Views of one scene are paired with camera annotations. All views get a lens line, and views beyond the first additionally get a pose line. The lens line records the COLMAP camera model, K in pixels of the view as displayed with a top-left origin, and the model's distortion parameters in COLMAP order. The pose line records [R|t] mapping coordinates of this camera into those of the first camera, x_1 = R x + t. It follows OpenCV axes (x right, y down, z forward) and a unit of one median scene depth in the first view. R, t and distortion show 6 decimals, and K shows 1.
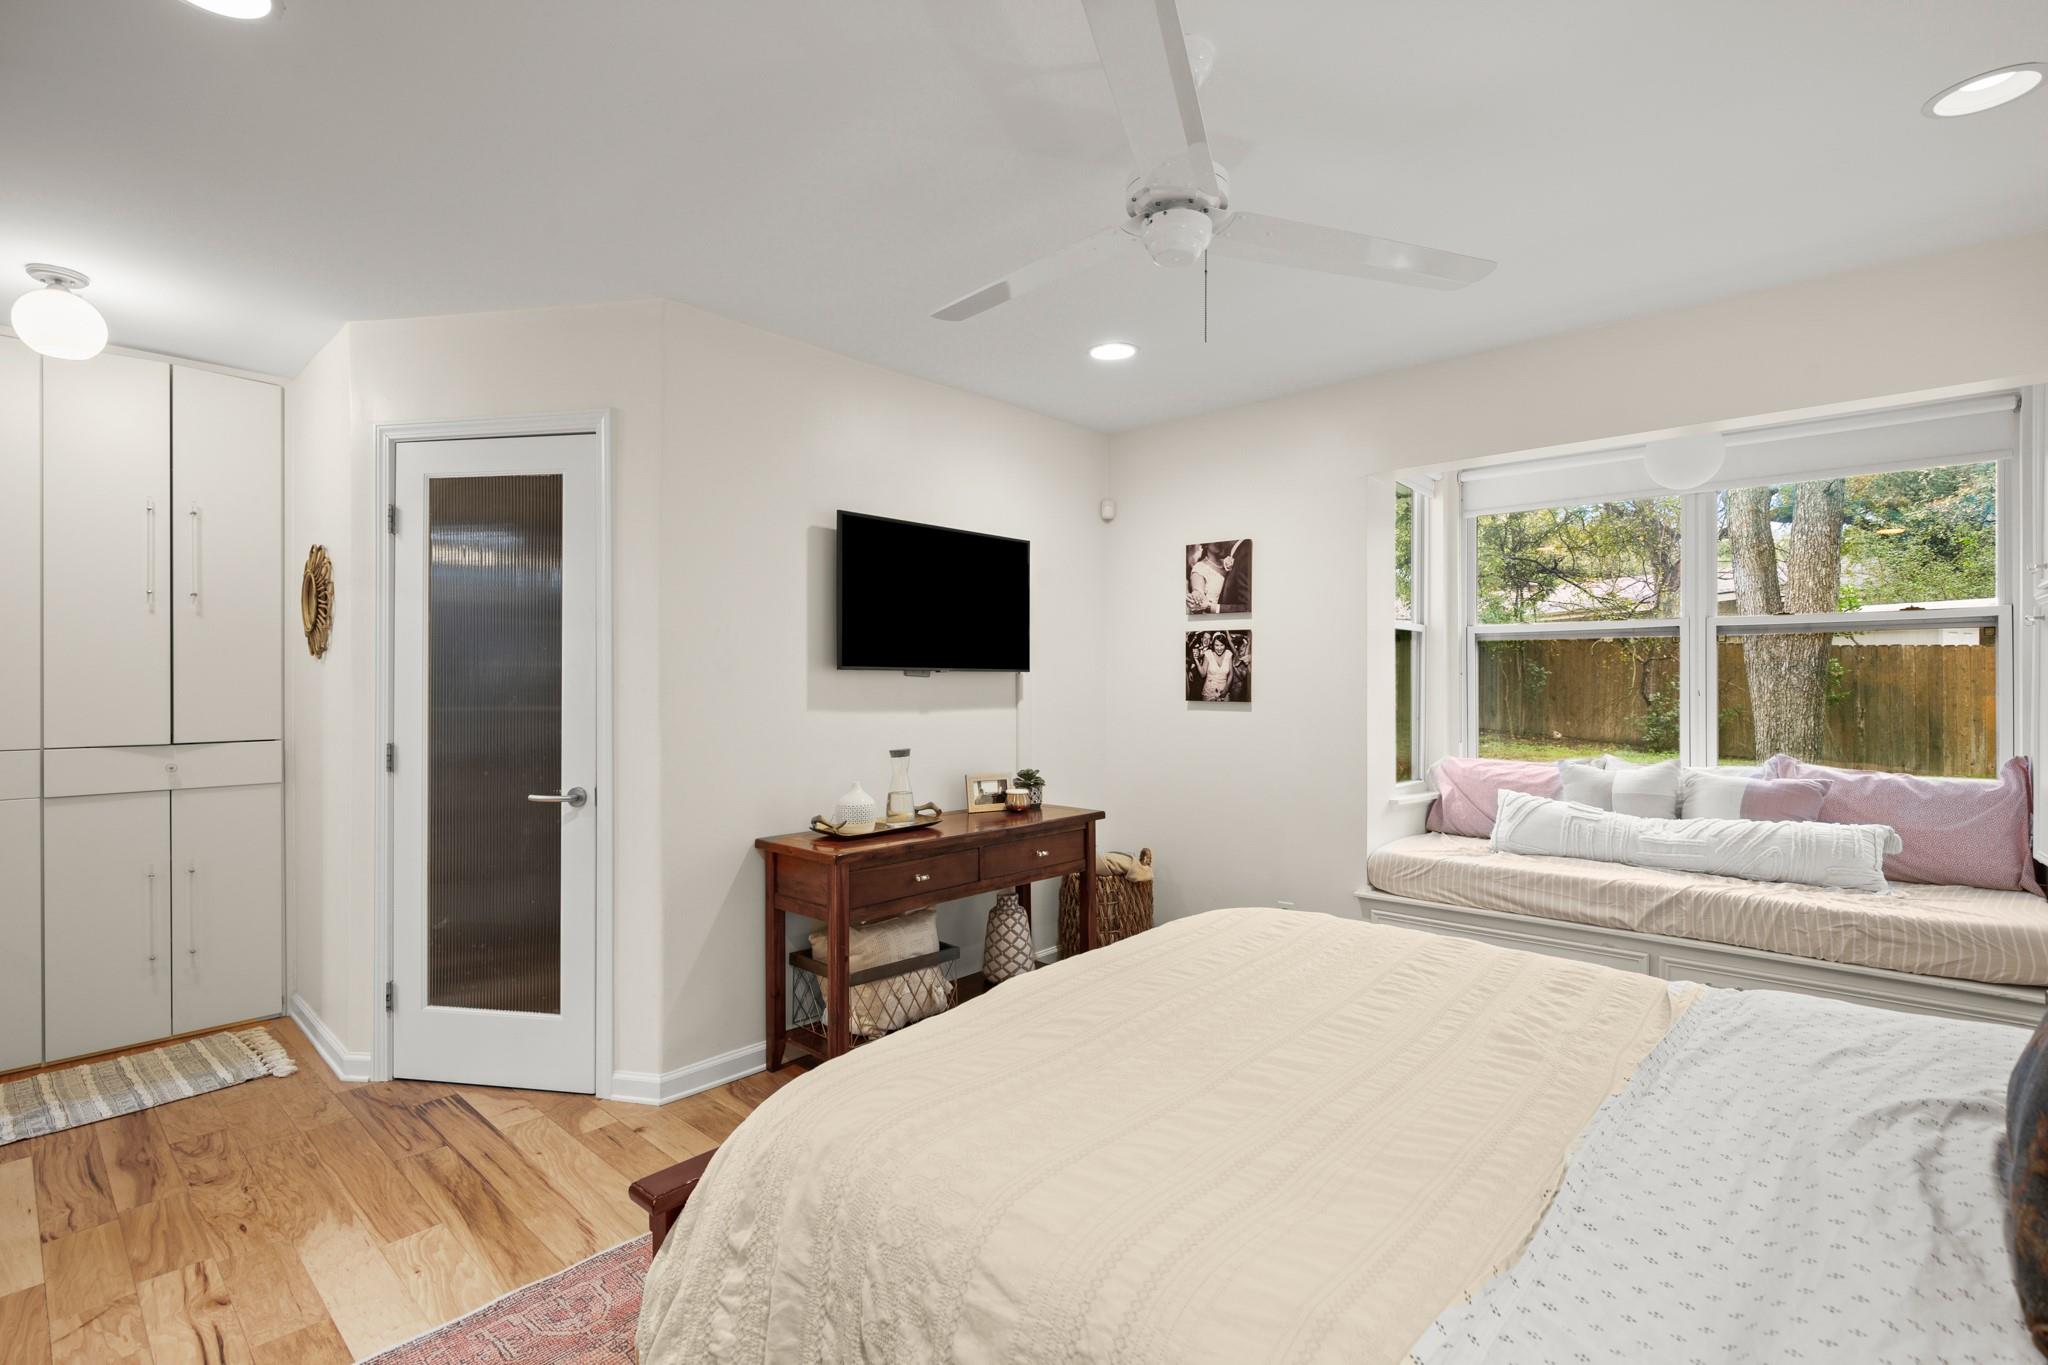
lens RADIAL K [[932.4, 0, 1021.9], [0, 932.4, 679.8], [0, 0, 1]] dist [0.001445, -0.000298]
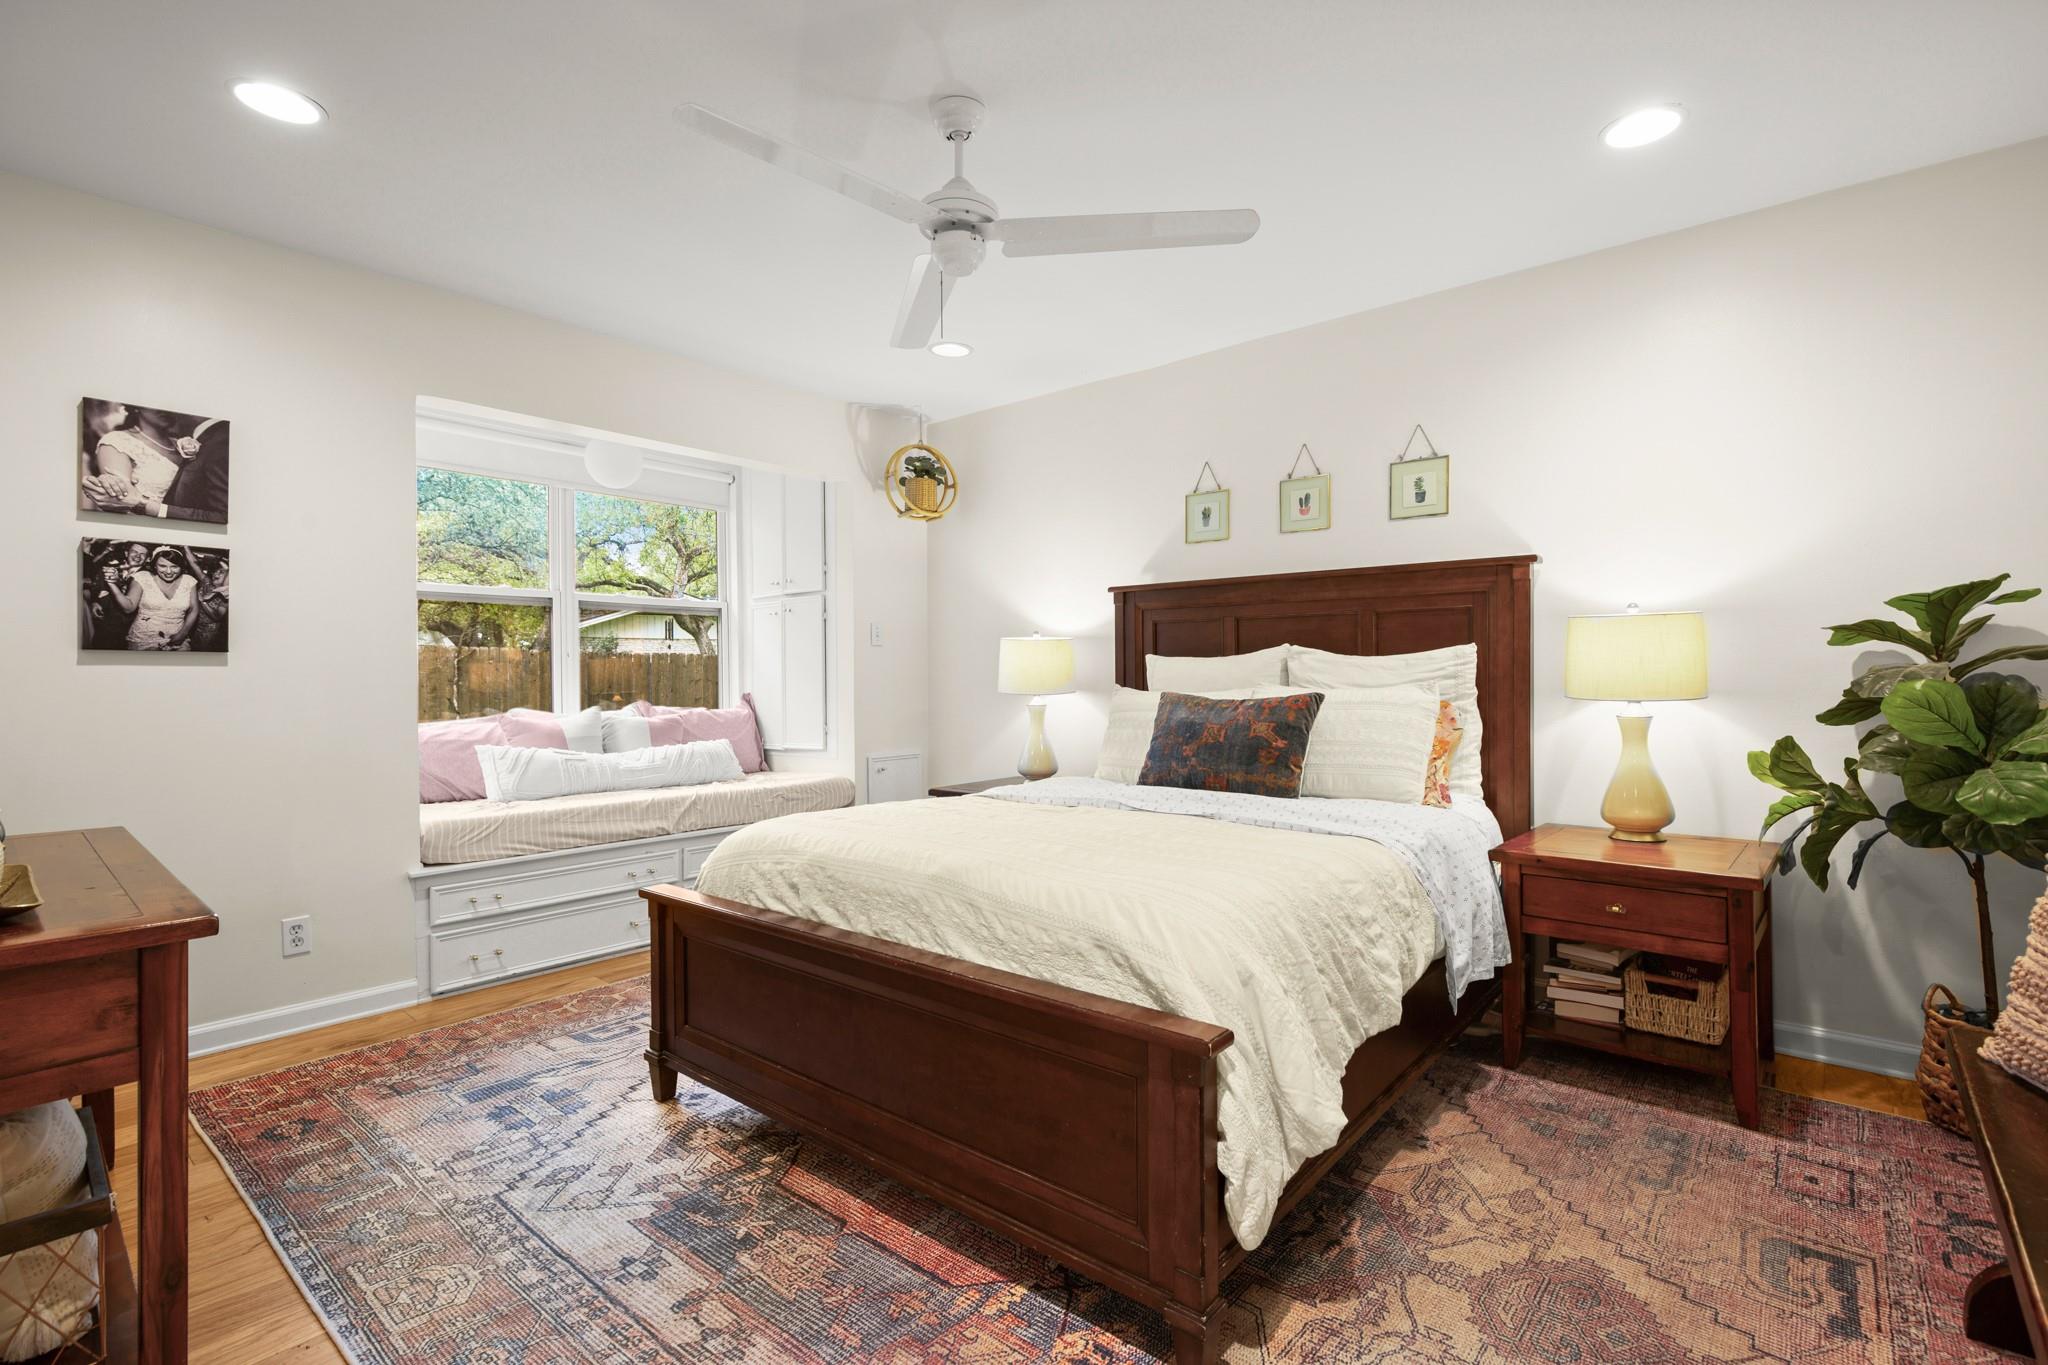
lens RADIAL K [[932.4, 0, 1023.2], [0, 932.4, 681.1], [0, 0, 1]] dist [0.001445, -0.000298]
pose [[-0.011188, -0.002563, 0.999934, -0.459797], [-0.000111, 0.999997, 0.002562, 0.042837], [-0.999937, -0.000083, -0.011188, 0.397874]]
